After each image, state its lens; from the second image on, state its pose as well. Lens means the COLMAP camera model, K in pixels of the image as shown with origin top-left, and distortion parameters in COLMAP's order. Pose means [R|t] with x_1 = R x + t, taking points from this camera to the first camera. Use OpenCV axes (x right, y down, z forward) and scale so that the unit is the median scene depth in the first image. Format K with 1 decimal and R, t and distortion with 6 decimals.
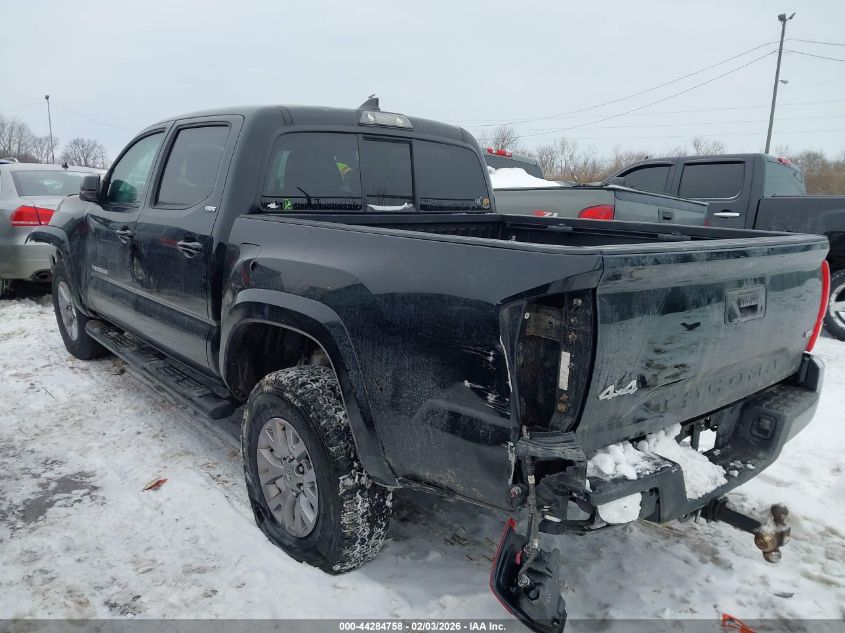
lens RADIAL K [[678.4, 0, 412.0], [0, 678.4, 316.7], [0, 0, 1]] dist [0.001397, 0.002316]
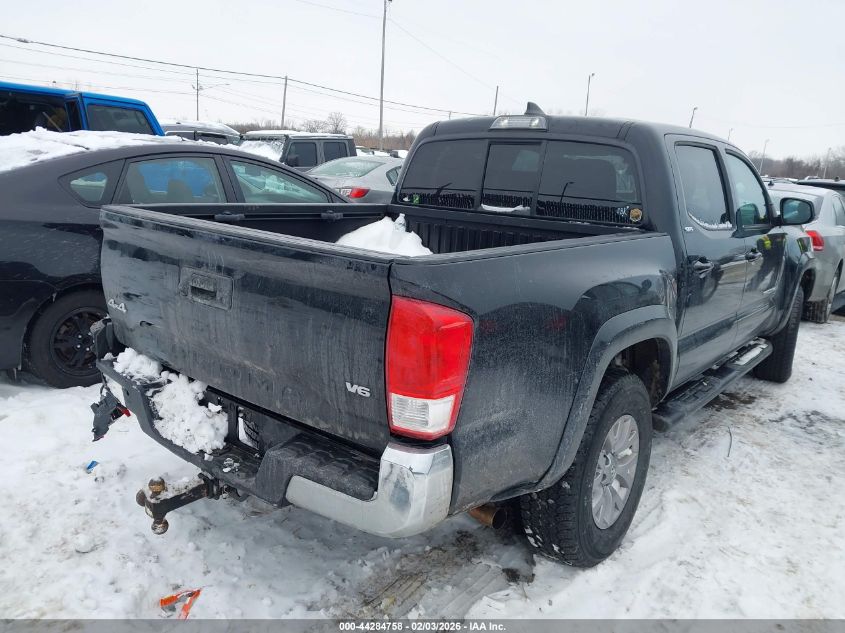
lens RADIAL K [[678.4, 0, 412.0], [0, 678.4, 316.7], [0, 0, 1]] dist [0.001397, 0.002316]
pose [[0.123770, 0.186945, -0.974542, 0.988649], [-0.229572, 0.960844, 0.155161, -0.132638], [0.965390, 0.204524, 0.161841, 0.737373]]
